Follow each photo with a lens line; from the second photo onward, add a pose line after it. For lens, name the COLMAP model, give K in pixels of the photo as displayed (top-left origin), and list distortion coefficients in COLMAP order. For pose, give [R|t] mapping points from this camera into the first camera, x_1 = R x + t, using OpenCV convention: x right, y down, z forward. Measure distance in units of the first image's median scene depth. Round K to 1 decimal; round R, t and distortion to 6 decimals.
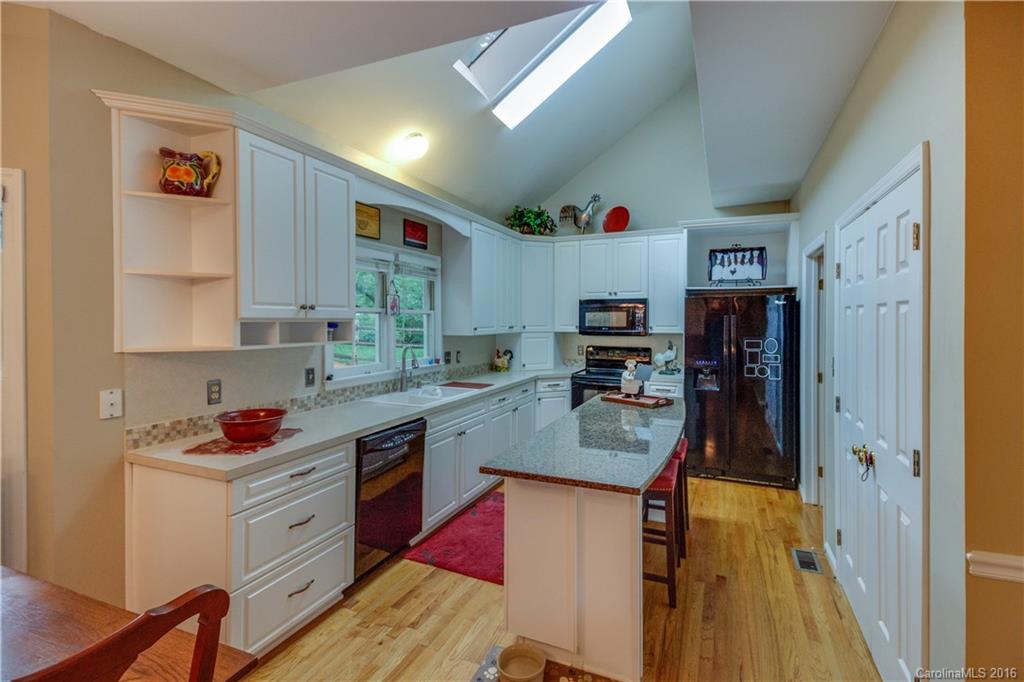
lens RADIAL K [[469.4, 0, 526.1], [0, 469.4, 322.6], [0, 0, 1]] dist [0.051757, -0.028966]
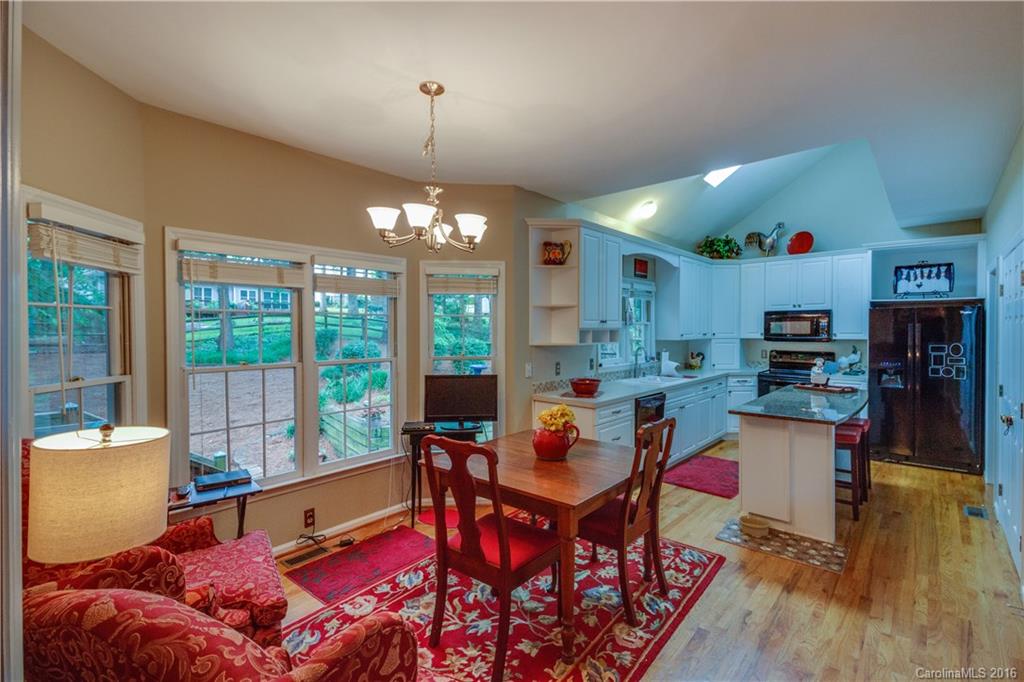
lens RADIAL K [[475.0, 0, 516.8], [0, 475.0, 335.1], [0, 0, 1]] dist [0.053223, -0.031175]
pose [[0.952252, 0.000070, -0.305312, -0.137273], [0.002165, 0.999973, 0.006983, 0.002110], [0.305305, -0.007311, 0.952227, -0.436050]]
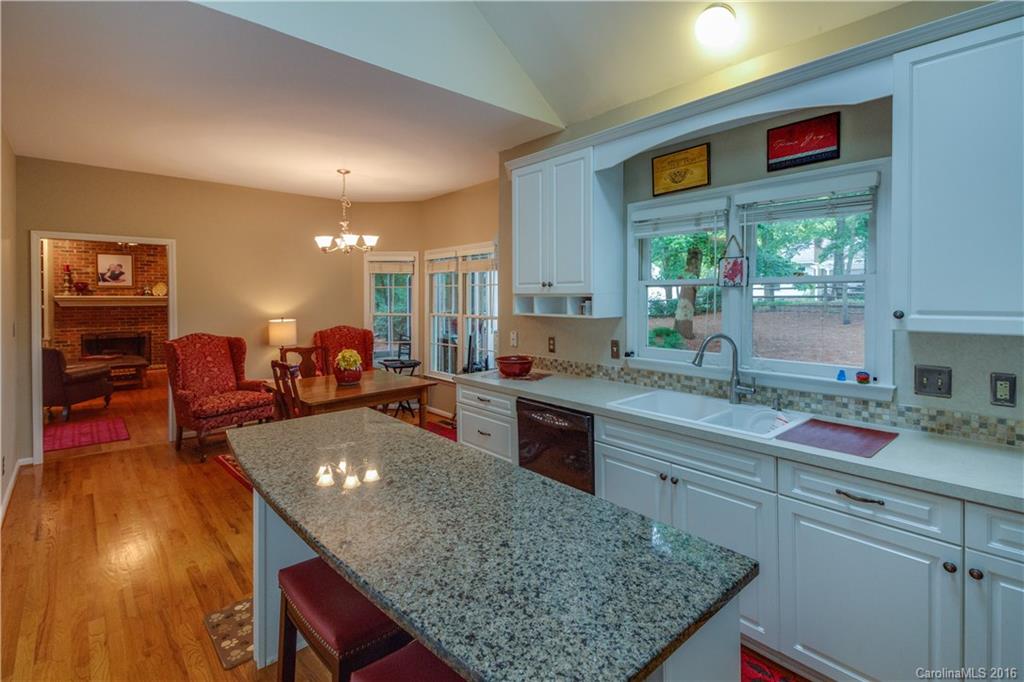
lens RADIAL K [[478.6, 0, 513.0], [0, 478.6, 297.1], [0, 0, 1]] dist [0.014657, 0.000171]
pose [[-0.441704, 0.002714, -0.897157, 0.402462], [-0.001127, 0.999993, 0.003580, -0.002872], [0.897160, 0.002592, -0.441698, 0.860784]]
